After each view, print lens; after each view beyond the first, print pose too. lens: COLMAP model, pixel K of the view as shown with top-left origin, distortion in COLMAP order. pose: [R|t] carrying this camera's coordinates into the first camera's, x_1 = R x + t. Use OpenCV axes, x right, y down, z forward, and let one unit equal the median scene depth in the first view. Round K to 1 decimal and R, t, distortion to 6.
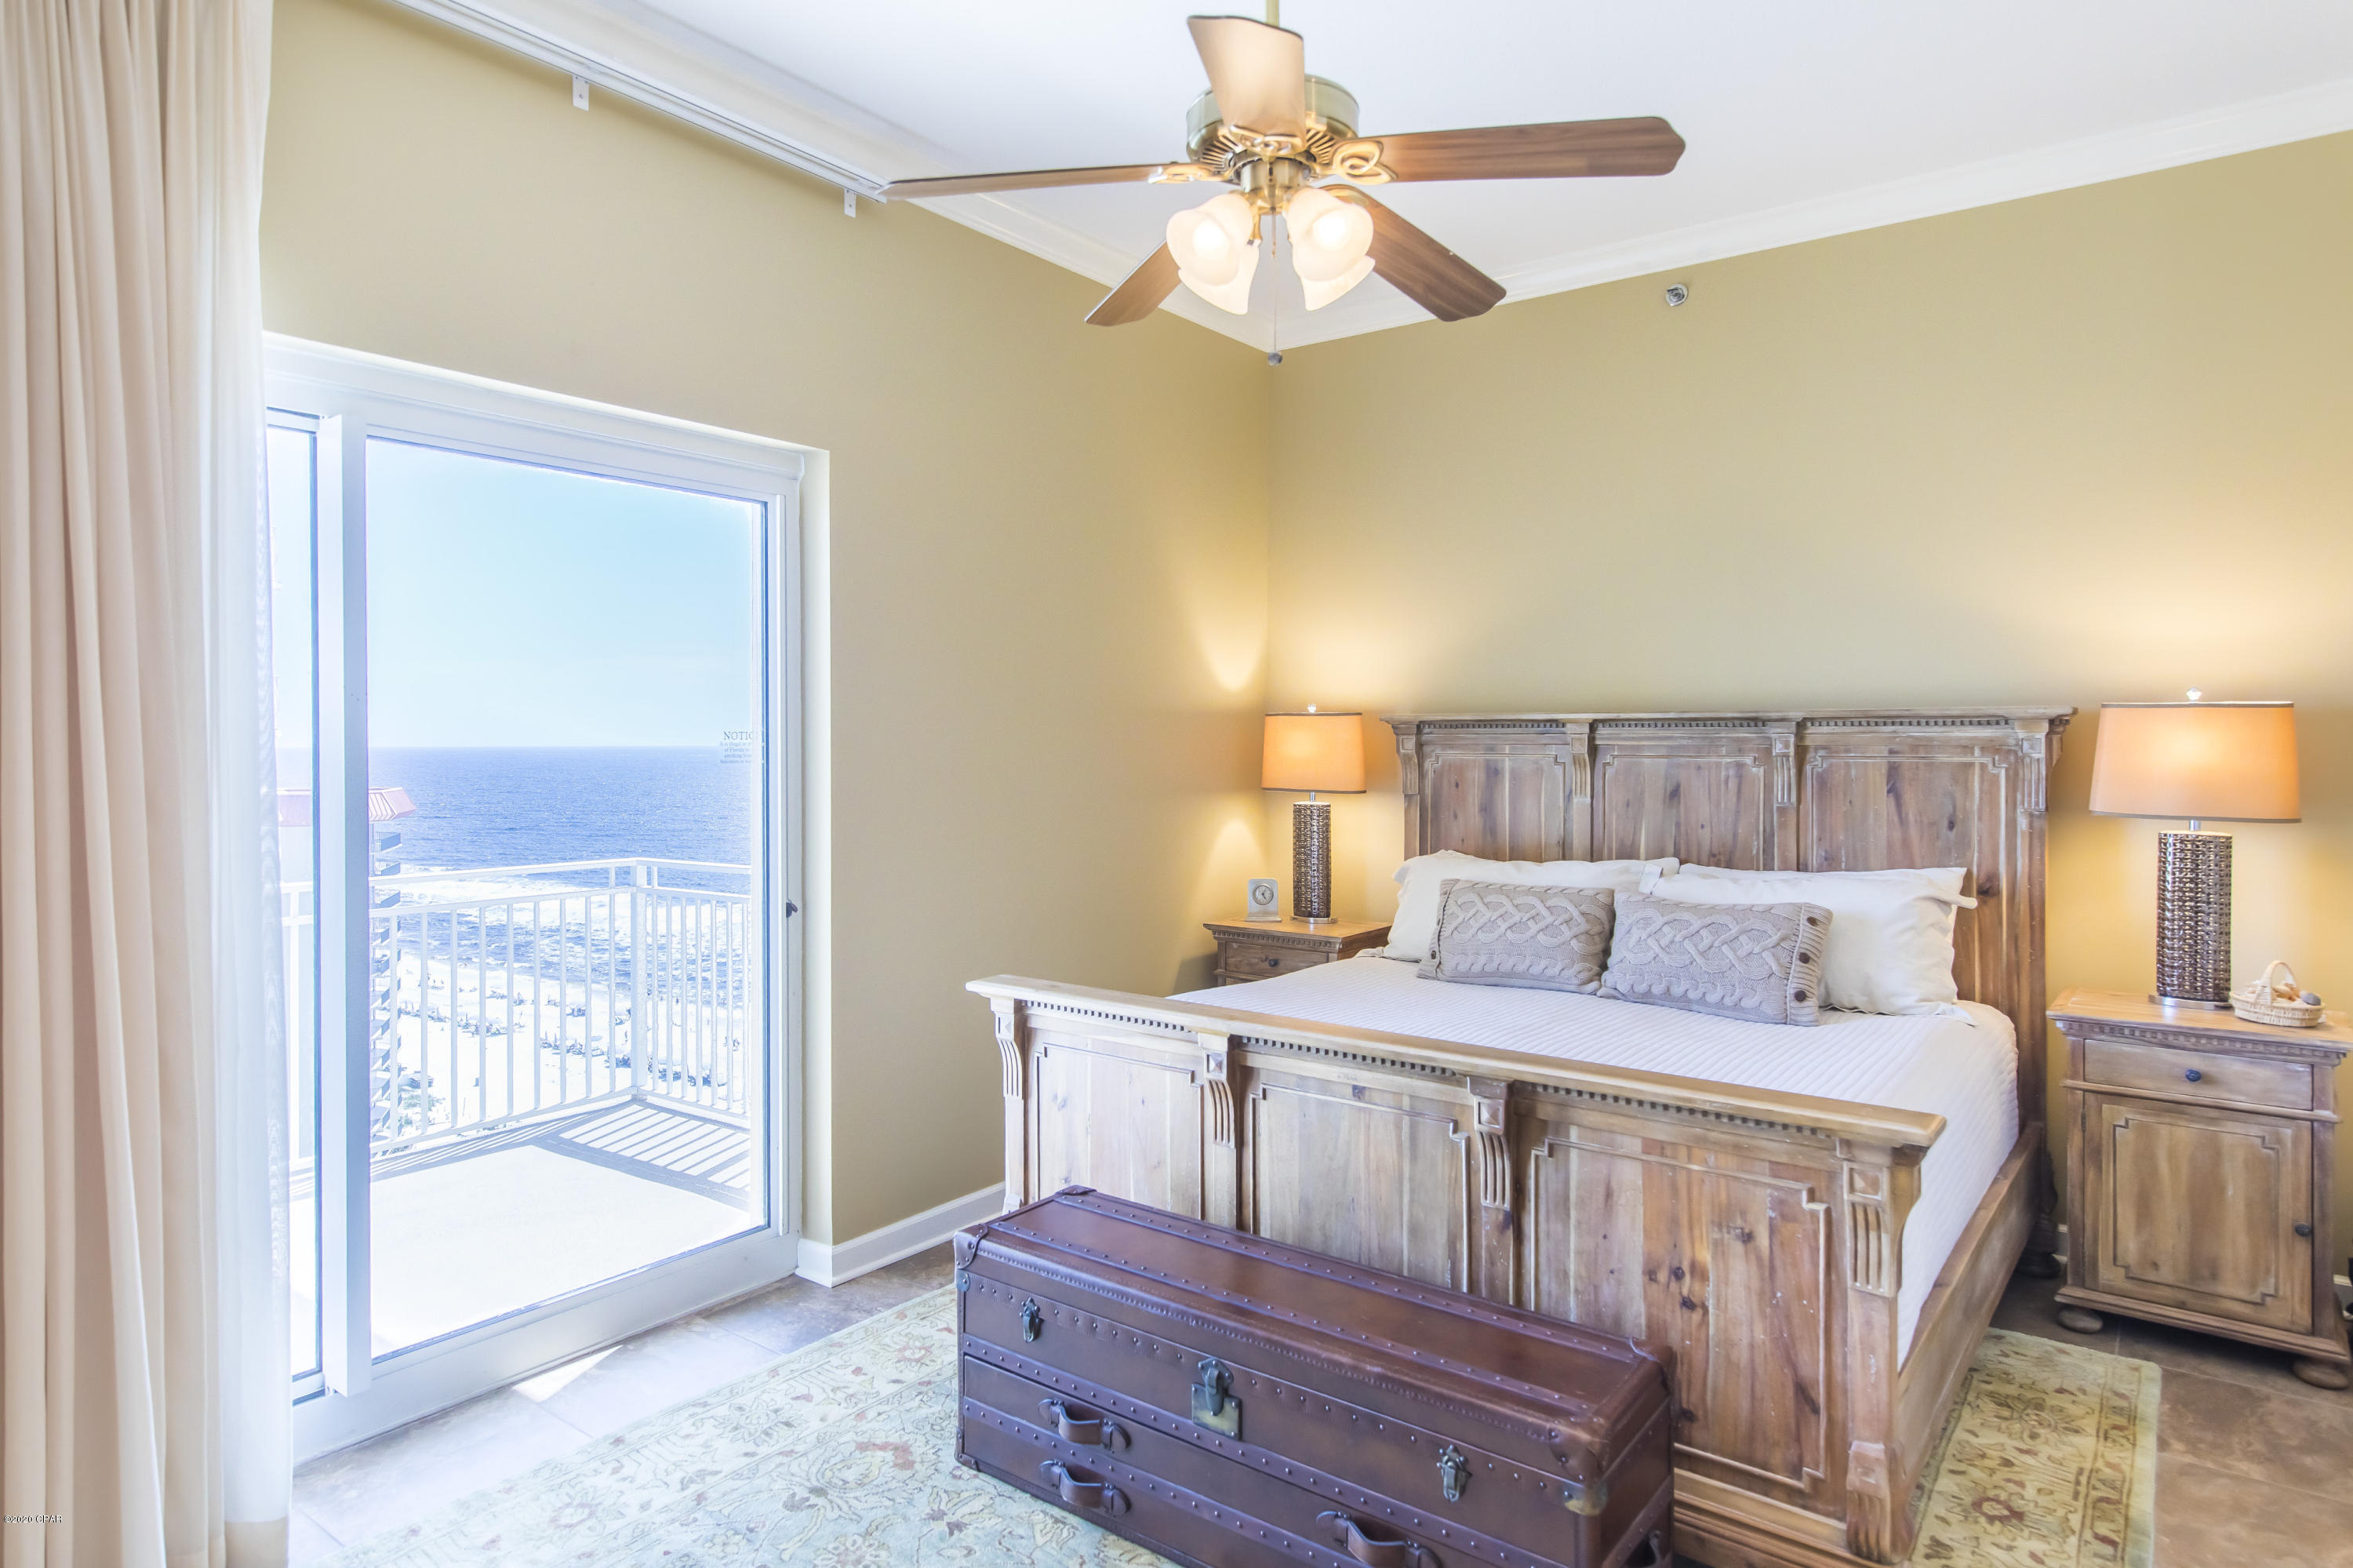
lens RADIAL K [[1365.0, 0, 1165.4], [0, 1365.0, 772.8], [0, 0, 1]] dist [0.009209, 0.000950]
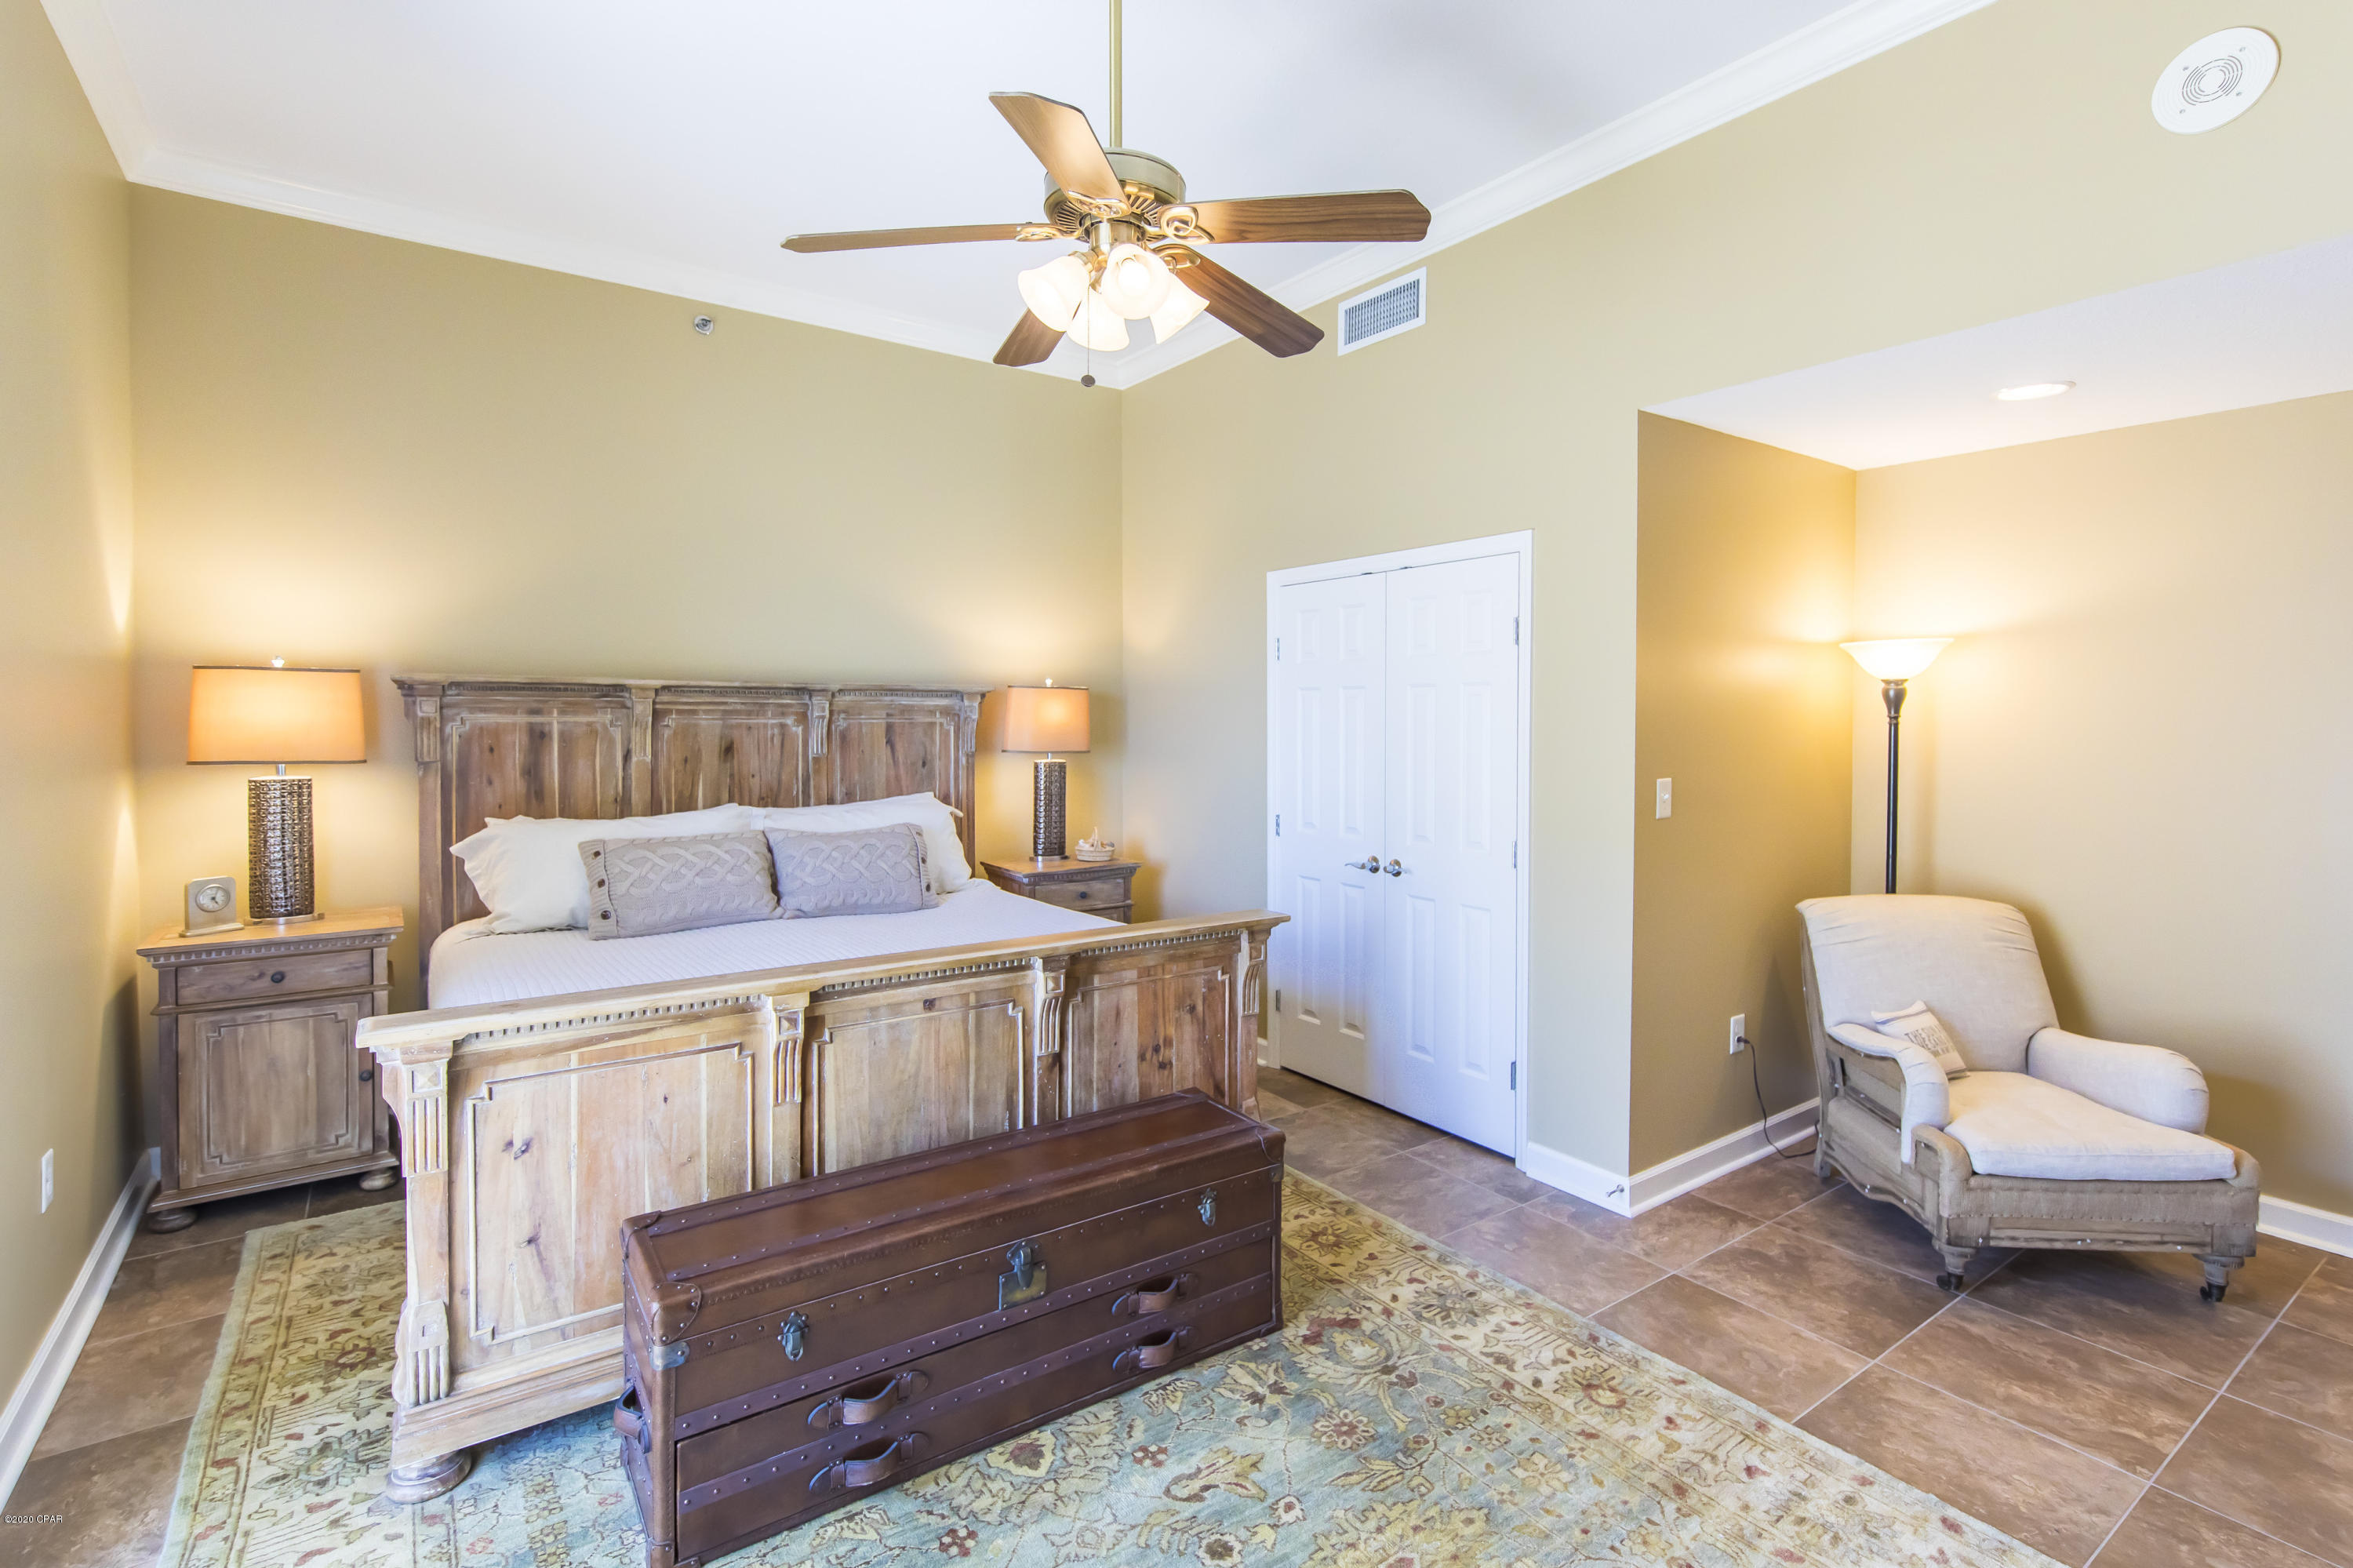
lens RADIAL K [[1132.7, 0, 1169.4], [0, 1132.7, 765.3], [0, 0, 1]] dist [0.005651, 0.001257]
pose [[0.285188, -0.039432, 0.957660, -0.537056], [0.019133, 0.999188, 0.035445, 0.001095], [-0.958281, 0.008214, 0.285711, 0.399932]]
